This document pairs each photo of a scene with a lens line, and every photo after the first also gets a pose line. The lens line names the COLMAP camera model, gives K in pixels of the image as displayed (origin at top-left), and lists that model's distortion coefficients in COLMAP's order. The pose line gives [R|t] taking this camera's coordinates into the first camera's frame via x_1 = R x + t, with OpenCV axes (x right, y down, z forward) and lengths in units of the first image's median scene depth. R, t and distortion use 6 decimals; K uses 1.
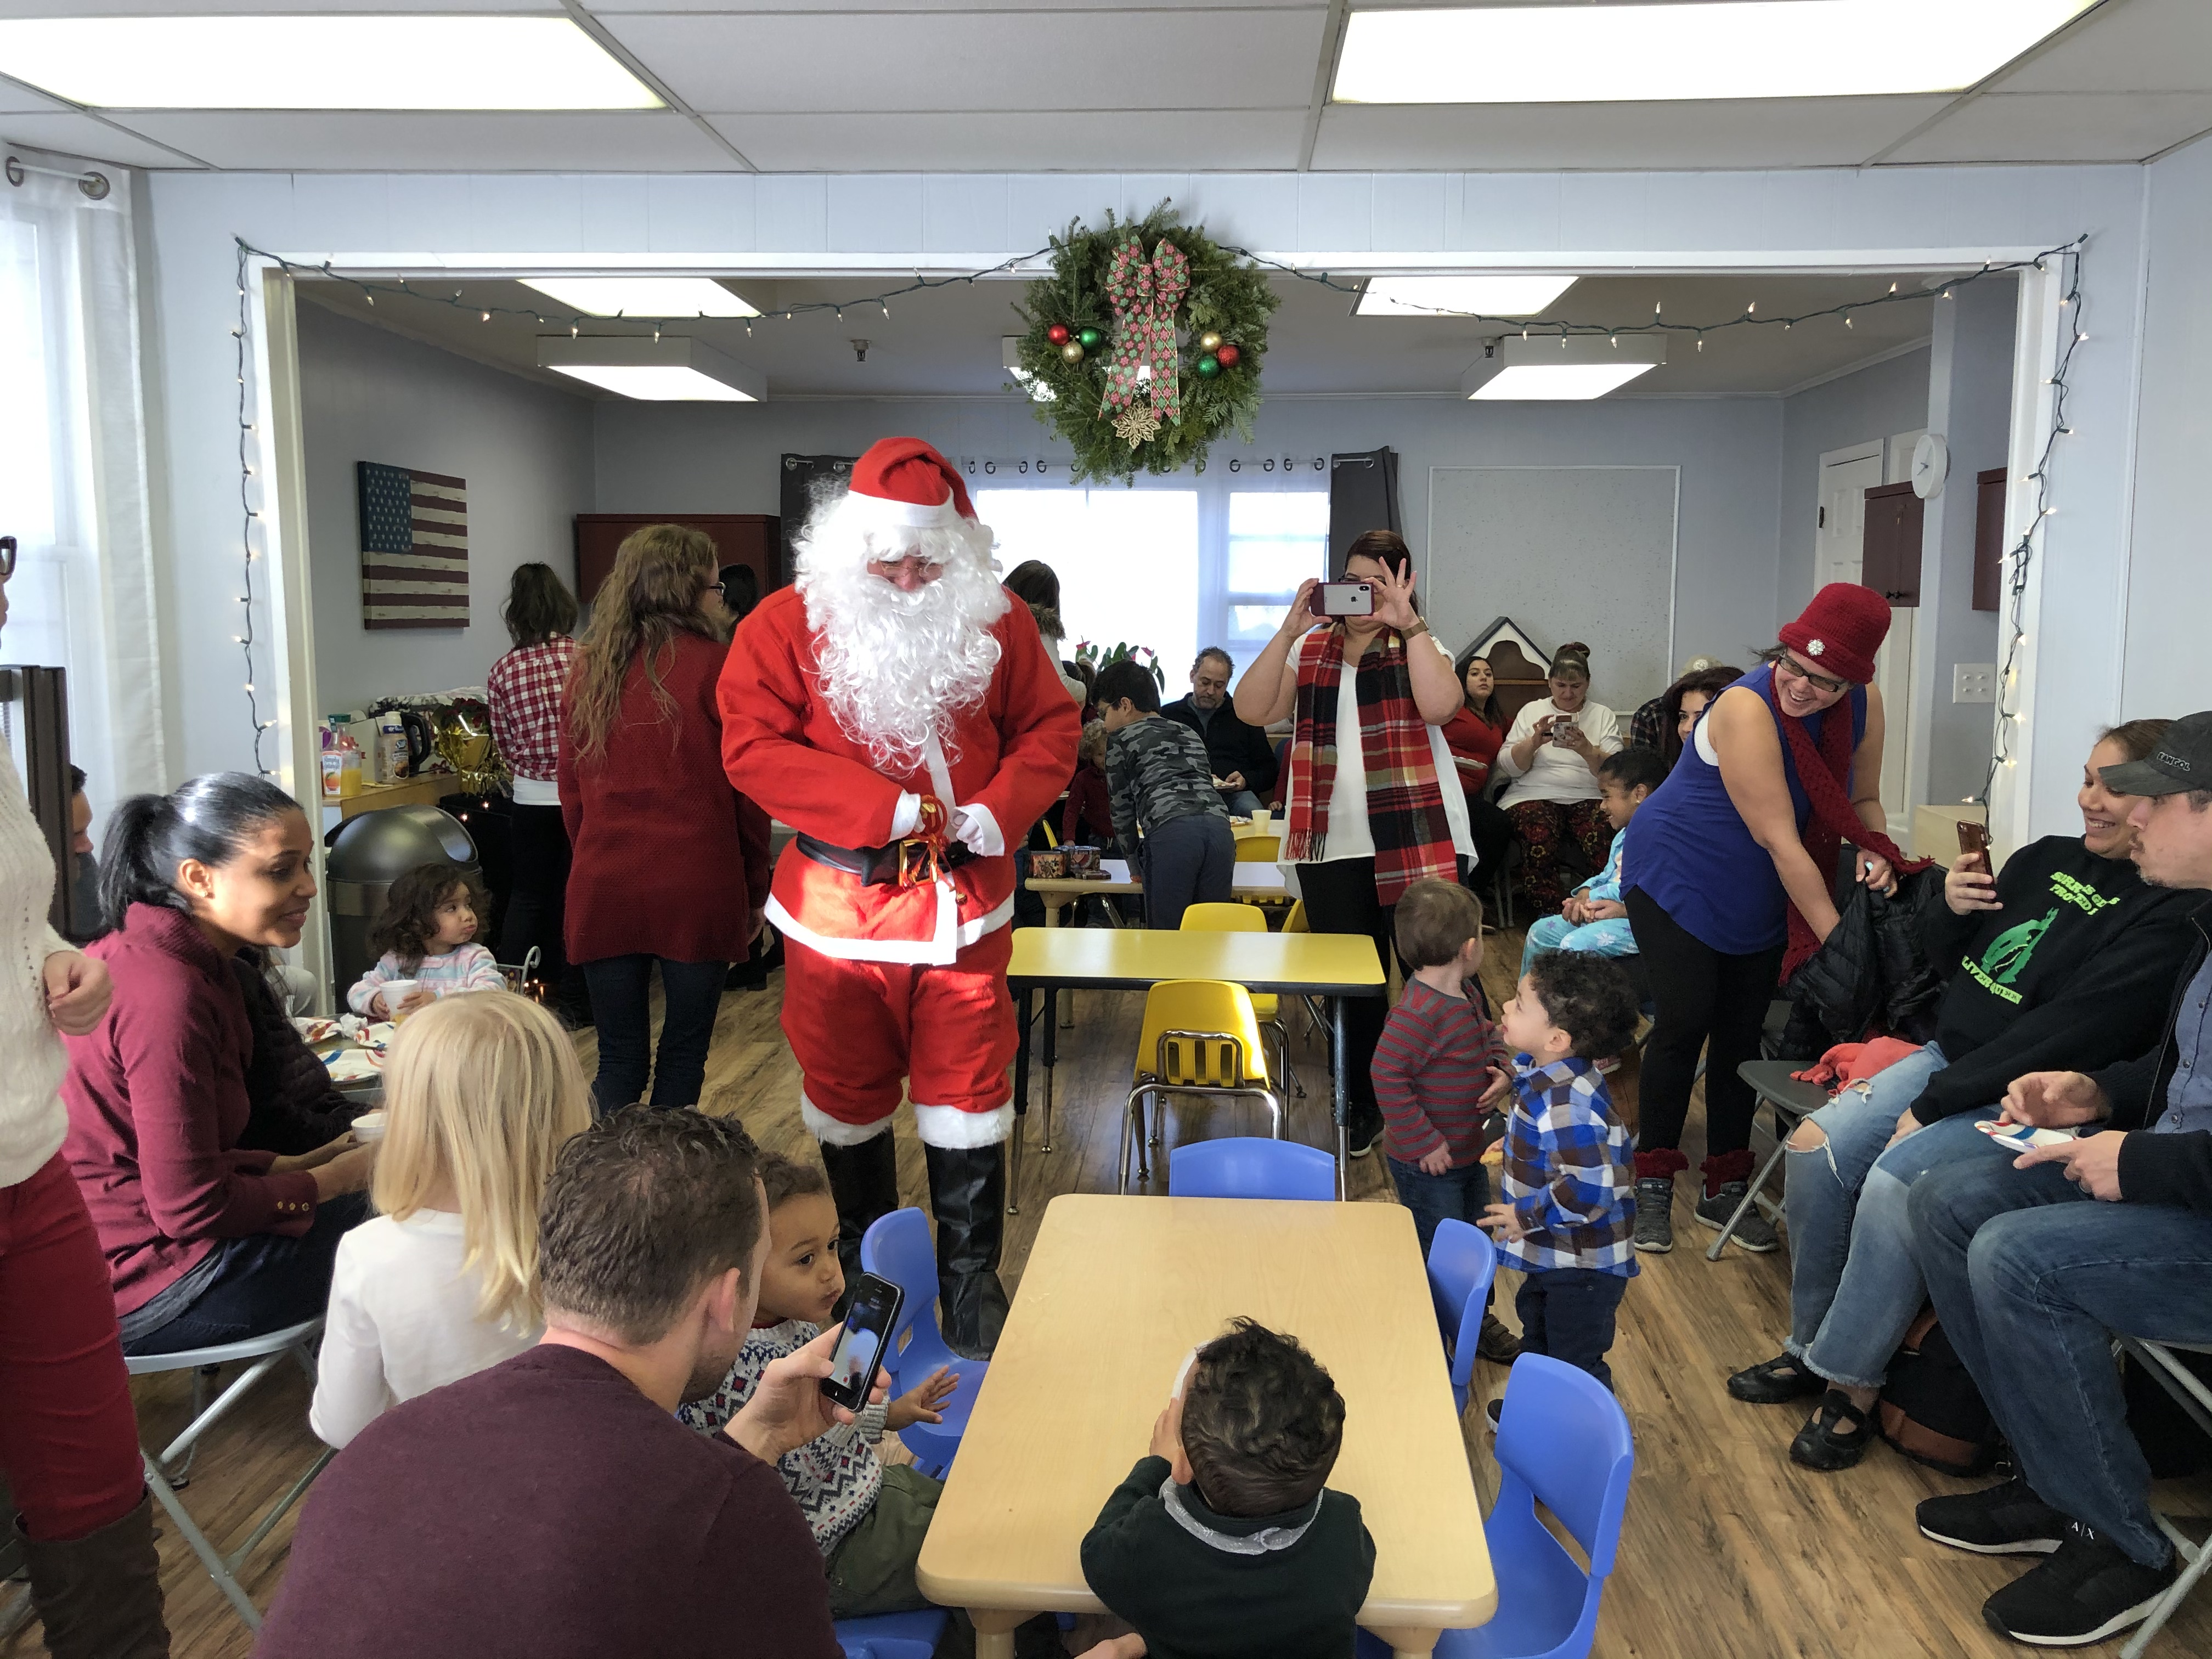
lens RADIAL K [[1826.3, 0, 1121.6], [0, 1826.3, 844.1], [0, 0, 1]] dist [0.007390, 0.005886]
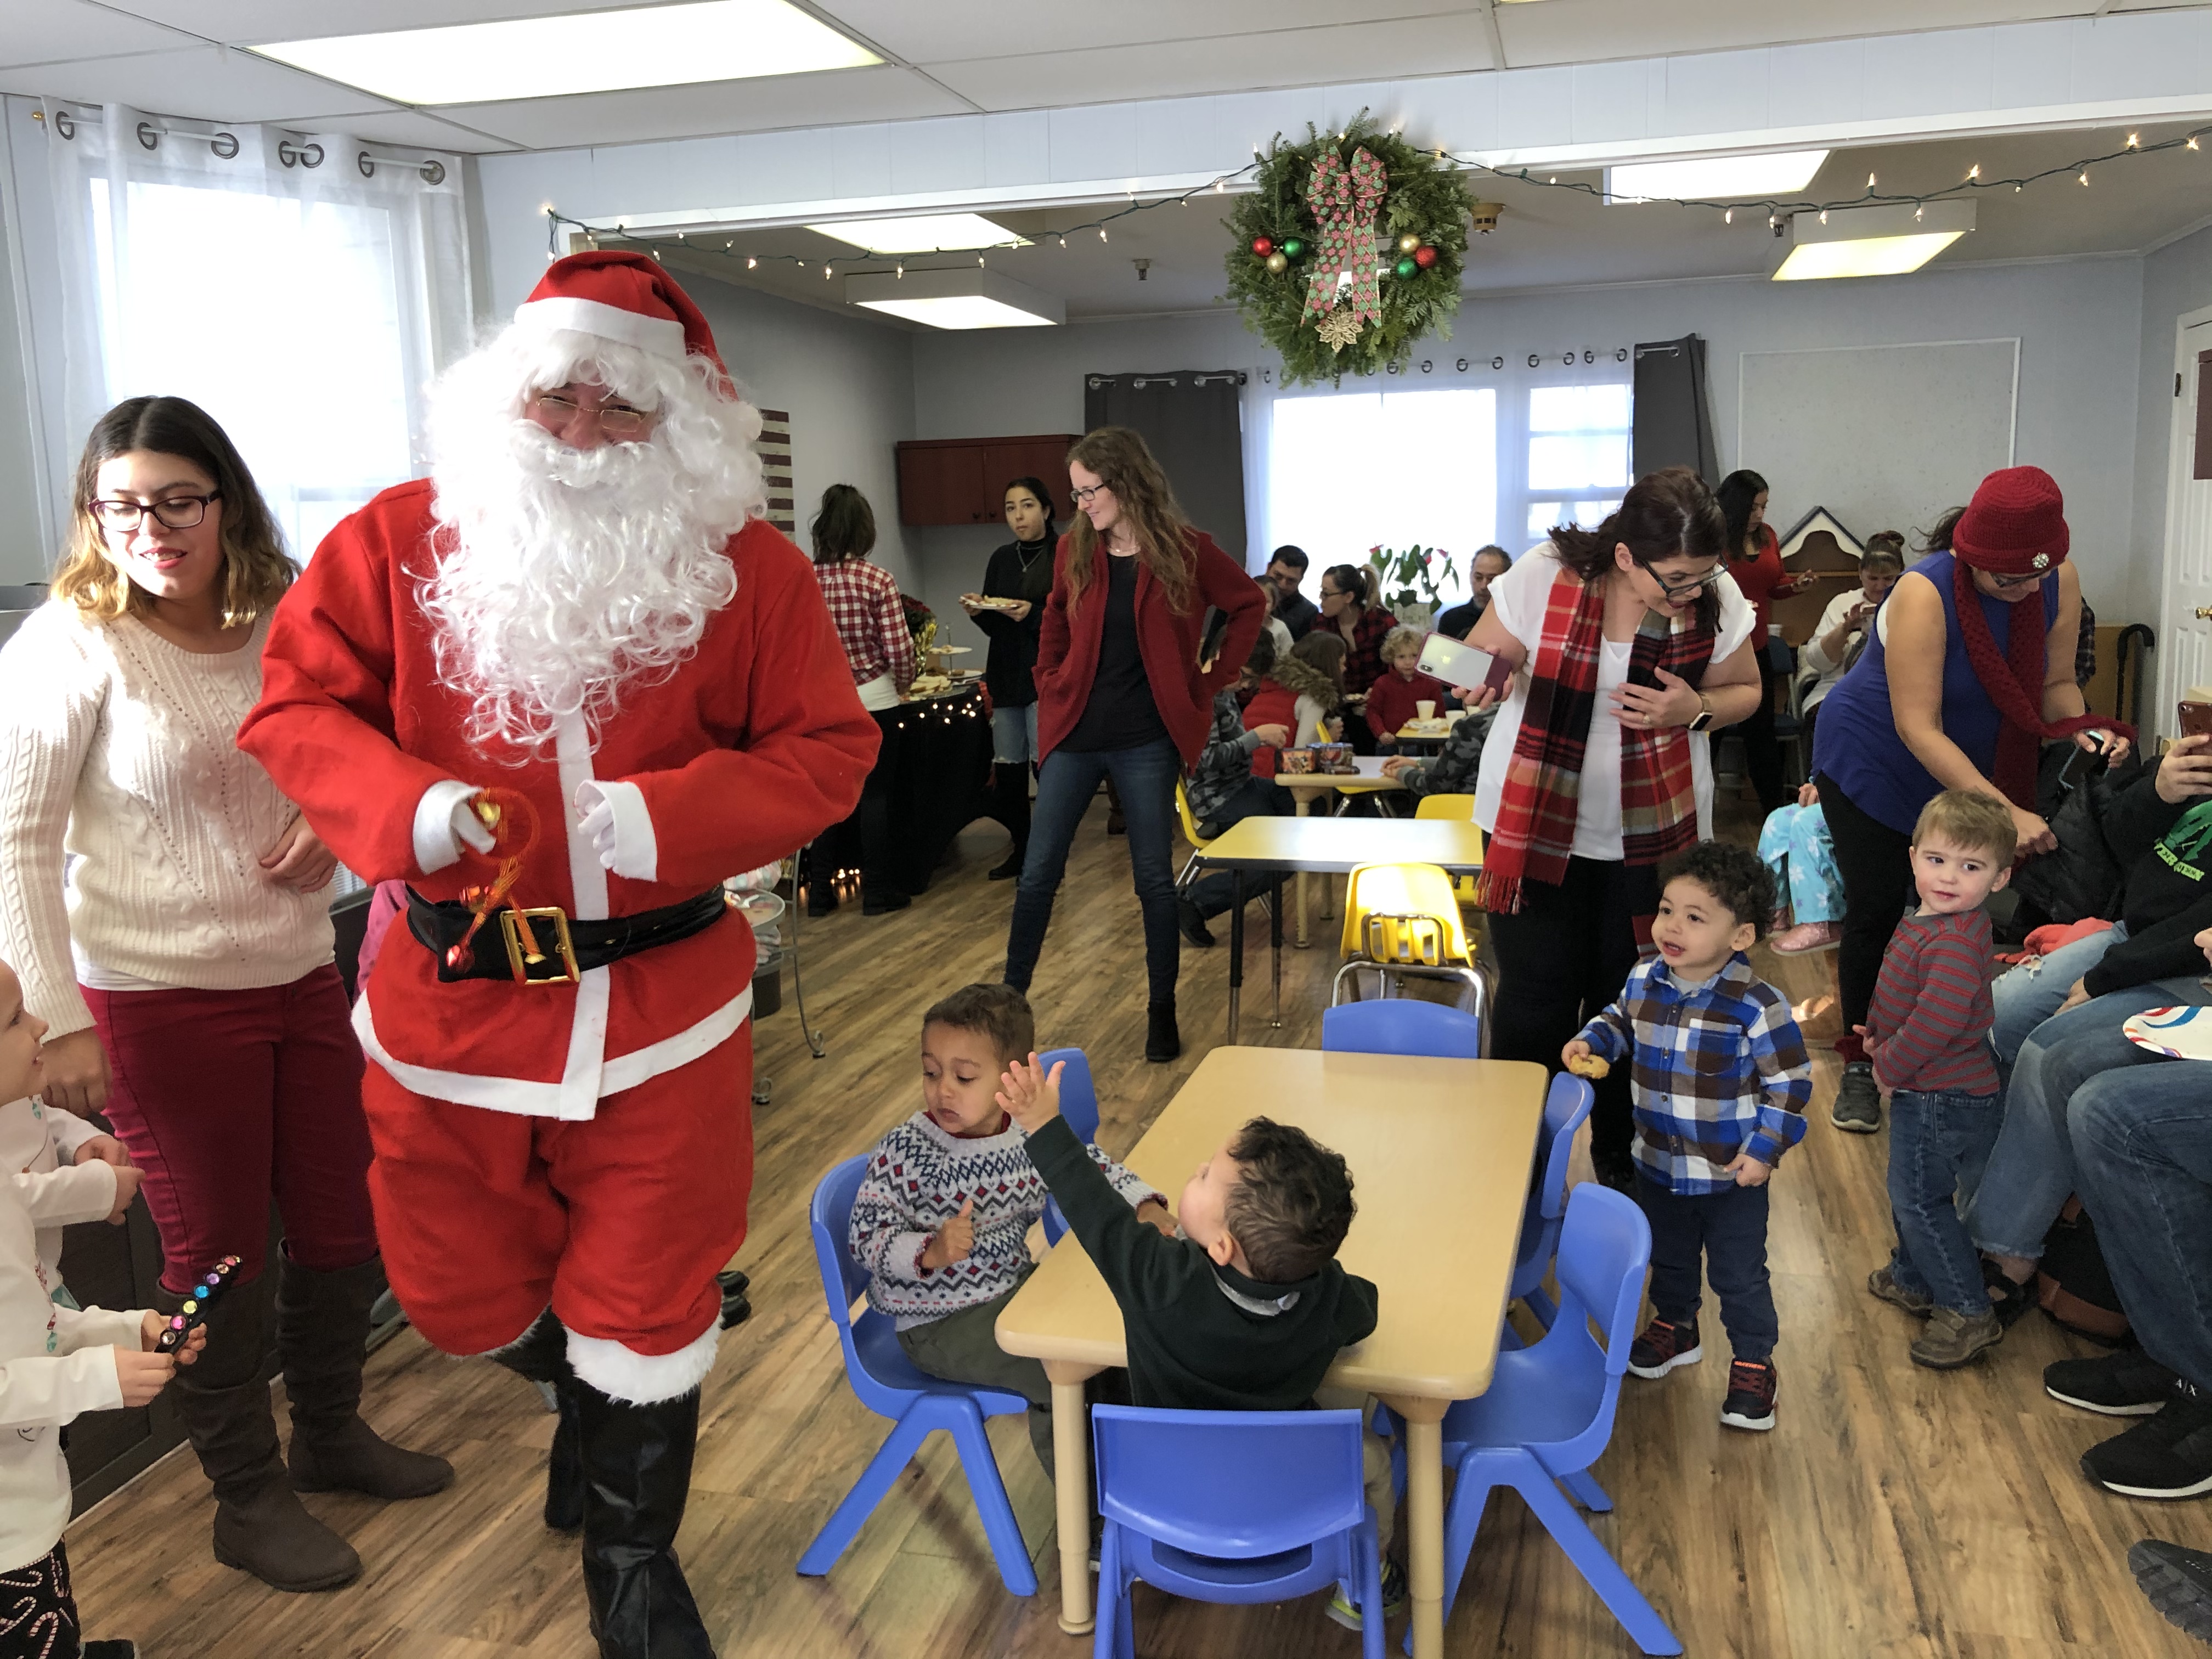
lens RADIAL K [[1826.3, 0, 1089.4], [0, 1826.3, 813.0], [0, 0, 1]] dist [0.007390, 0.005886]
pose [[0.978621, -0.001649, -0.205666, 0.083062], [0.007803, 0.999546, 0.029114, 0.014814], [0.205525, -0.030096, 0.978189, -0.056967]]
